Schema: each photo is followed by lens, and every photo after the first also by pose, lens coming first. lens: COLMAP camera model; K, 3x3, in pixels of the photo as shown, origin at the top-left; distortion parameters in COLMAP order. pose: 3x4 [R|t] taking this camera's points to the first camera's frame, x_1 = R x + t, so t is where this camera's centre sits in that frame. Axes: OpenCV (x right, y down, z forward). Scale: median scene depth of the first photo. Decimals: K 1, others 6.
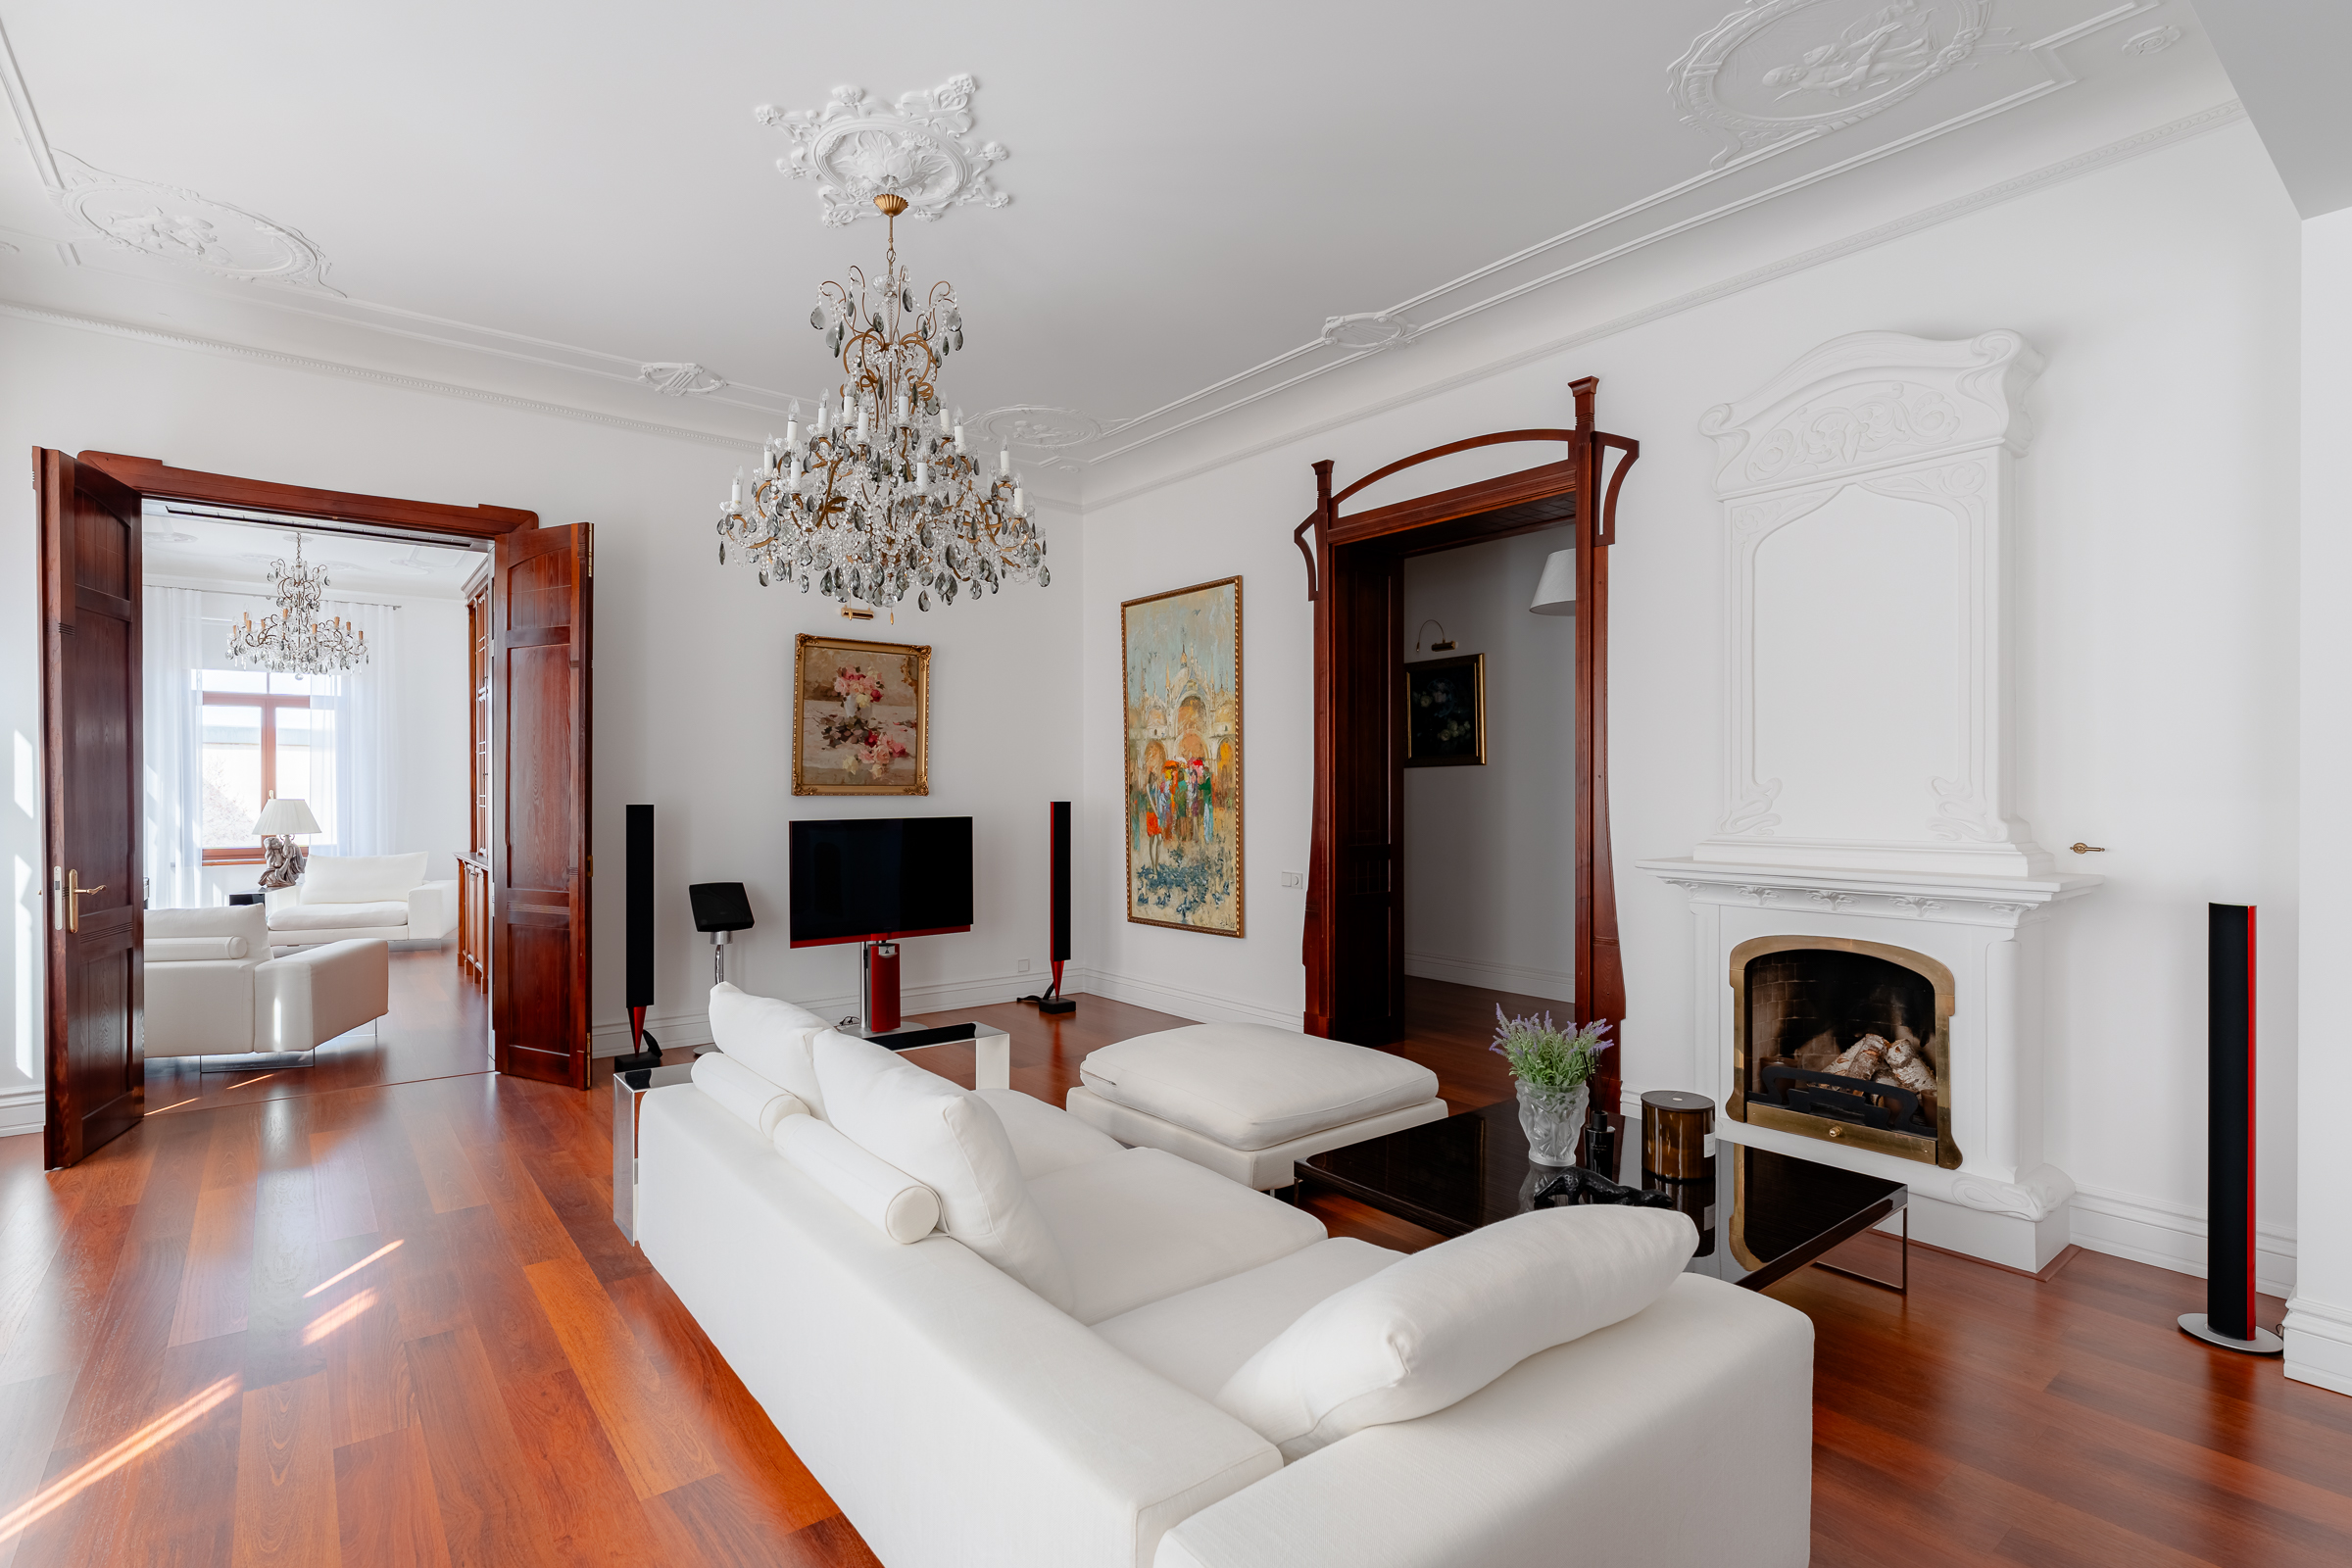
lens RADIAL K [[1124.1, 0, 1170.9], [0, 1124.1, 793.0], [0, 0, 1]] dist [-0.000054, -0.000376]
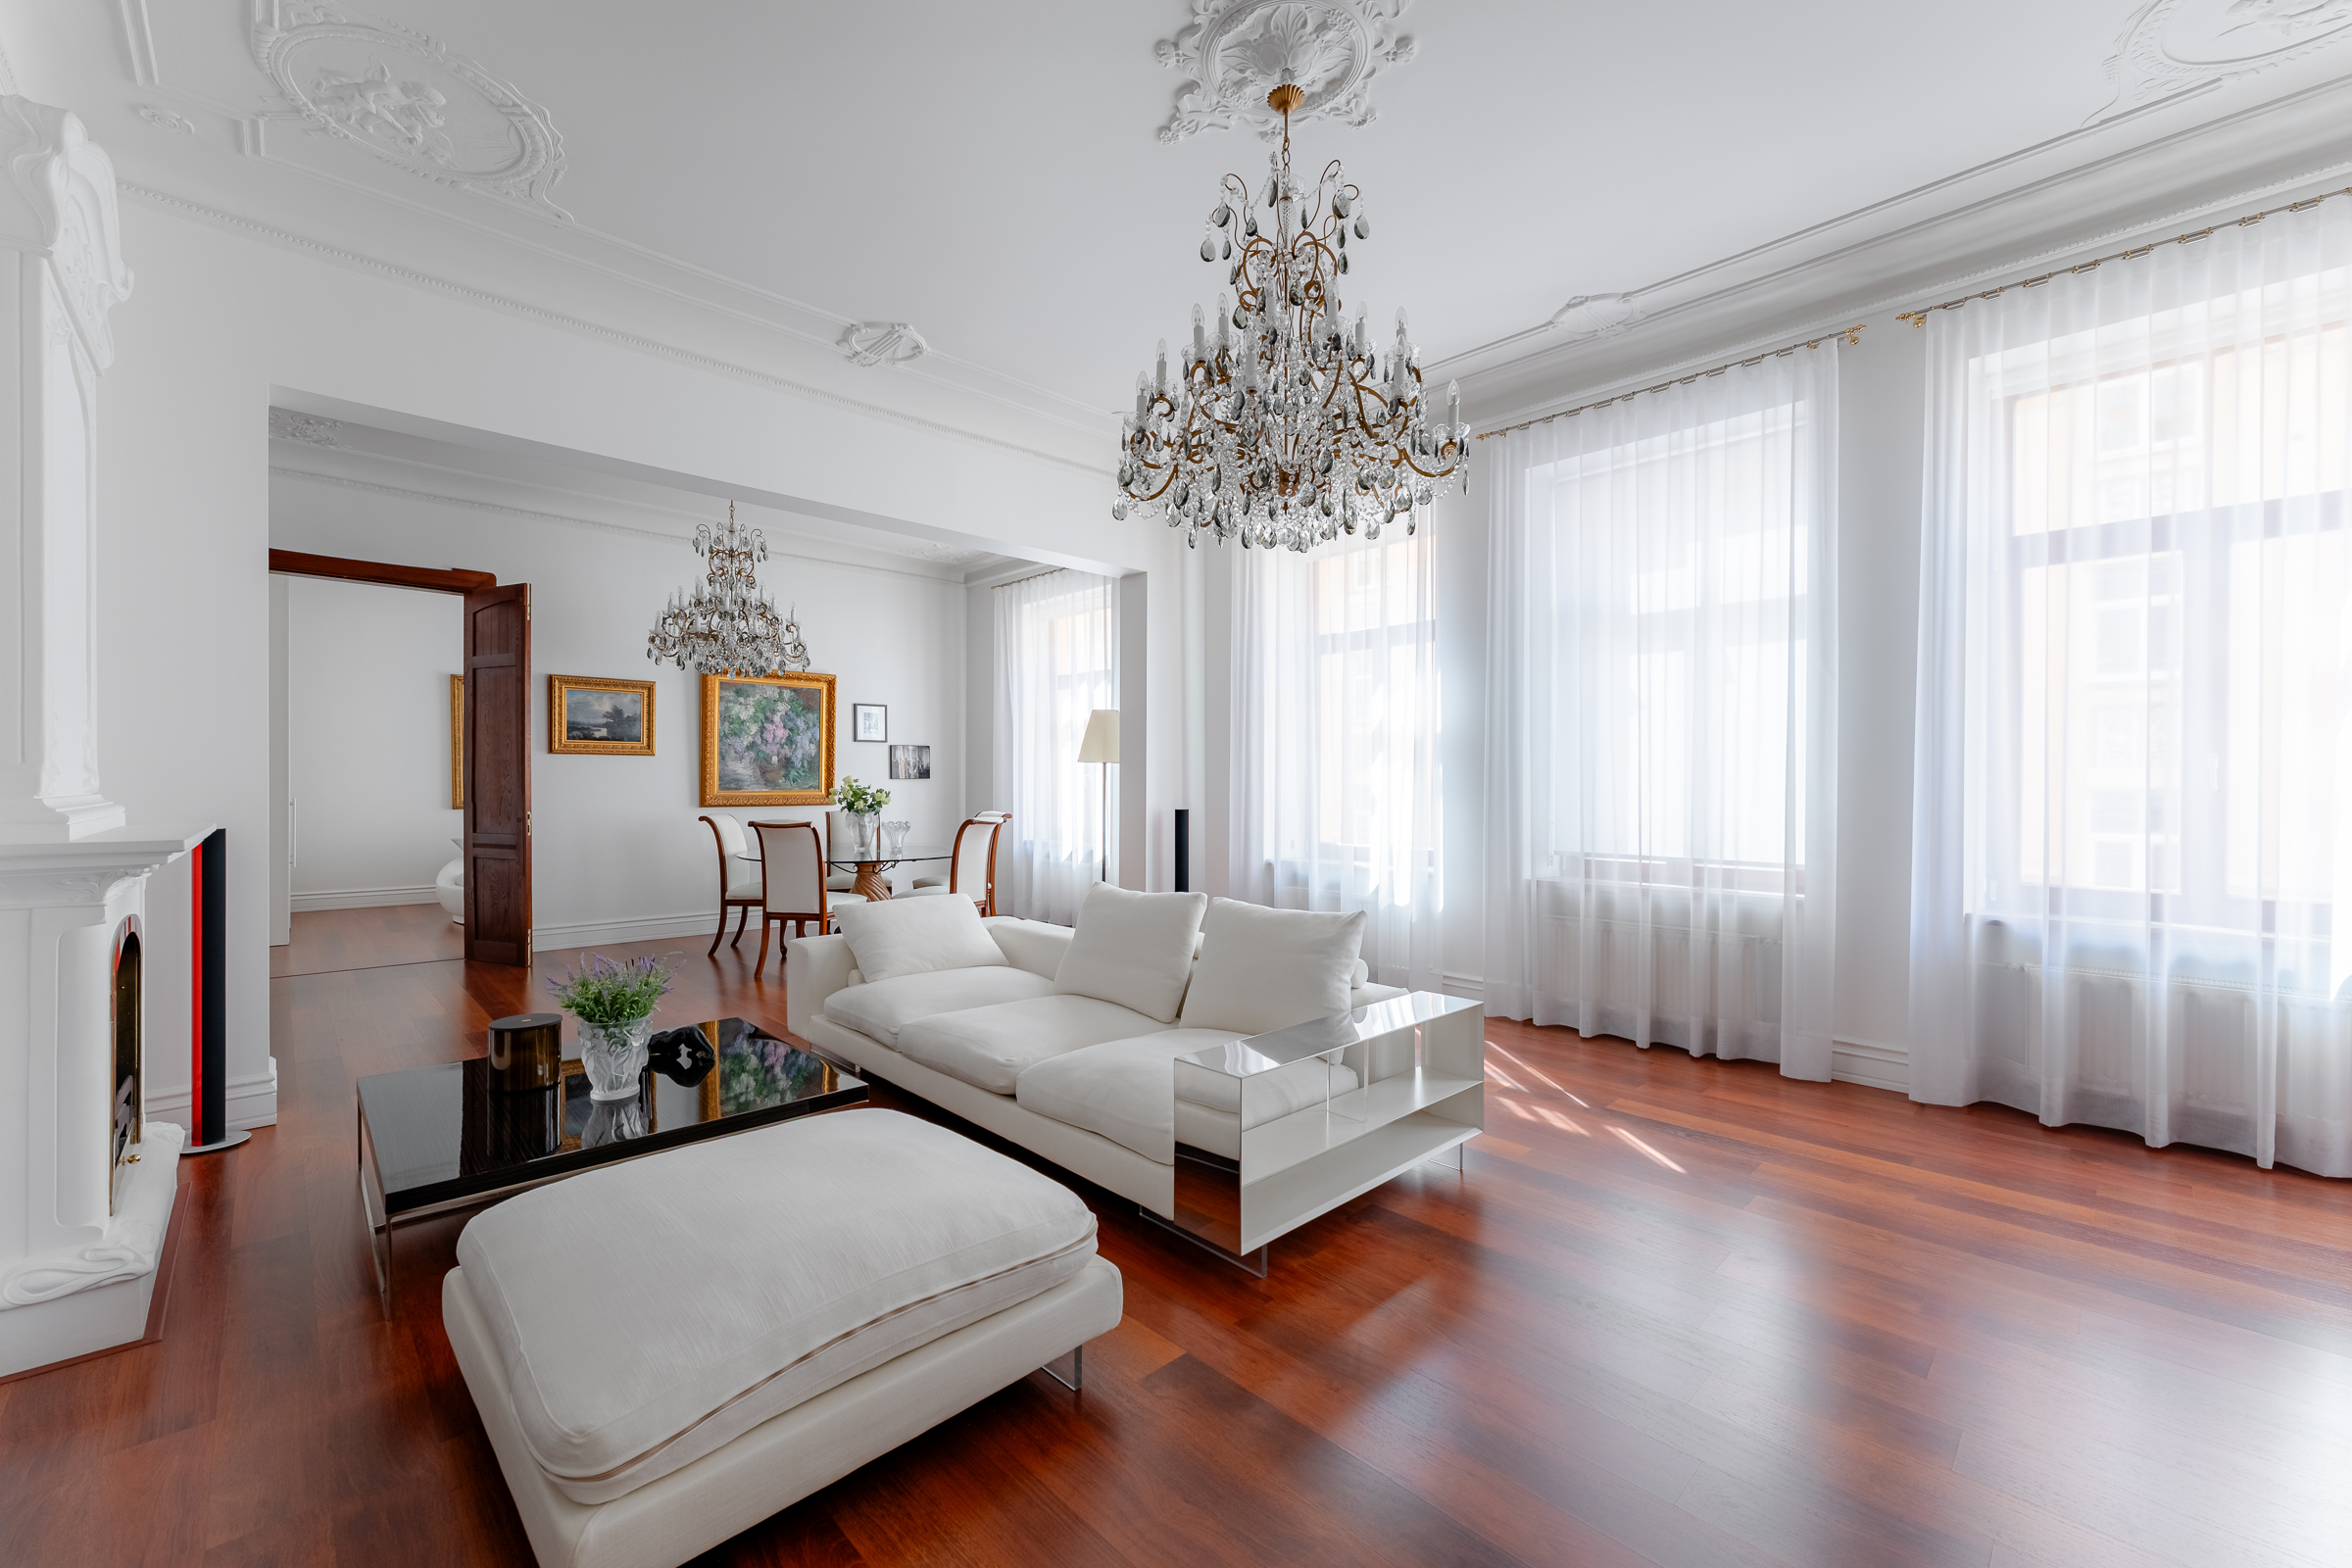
lens RADIAL K [[932.1, 0, 1171.2], [0, 932.1, 792.2], [0, 0, 1]] dist [-0.002410, -0.000262]
pose [[-0.995653, -0.002837, -0.093097, -0.050254], [-0.003835, 0.999937, 0.010541, 0.016497], [0.093062, 0.010852, -0.995601, 0.972280]]
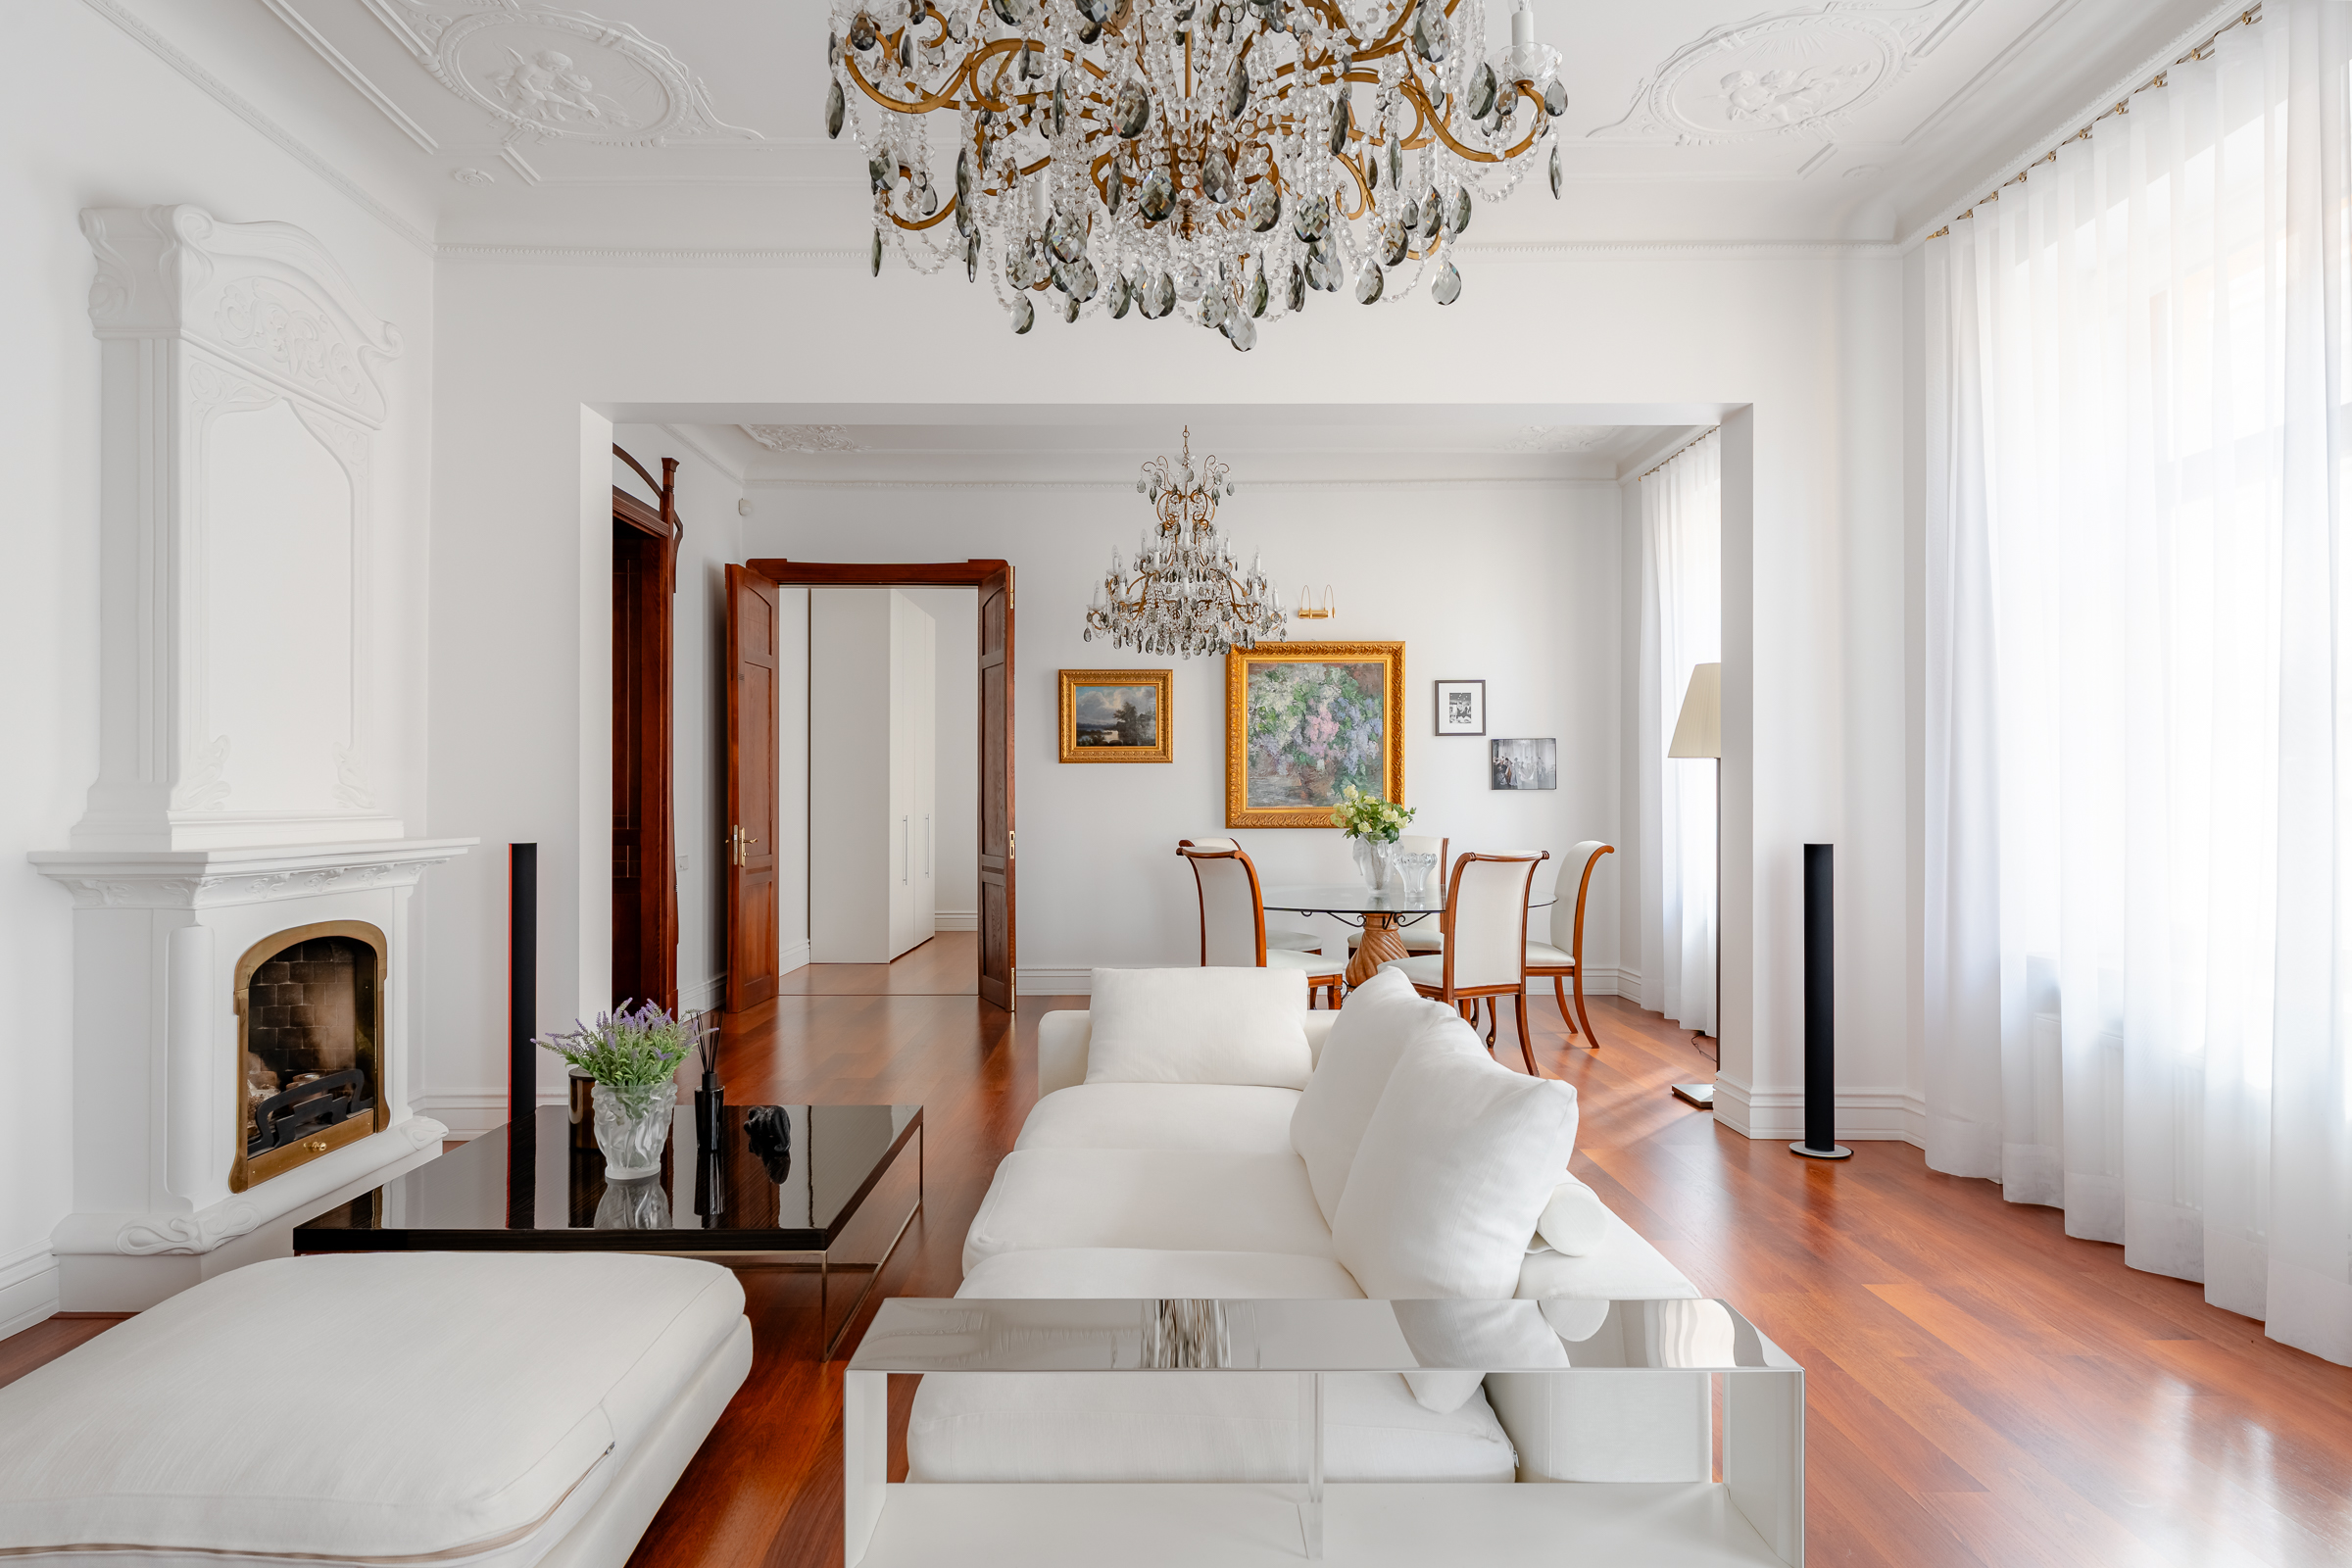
lens RADIAL K [[1321.2, 0, 1164.2], [0, 1321.2, 792.0], [0, 0, 1]] dist [0.001813, -0.002337]
pose [[-0.788012, 0.002442, 0.615655, -0.313561], [0.001589, 0.999997, -0.001933, 0.017049], [-0.615657, -0.000545, -0.788014, 0.790256]]
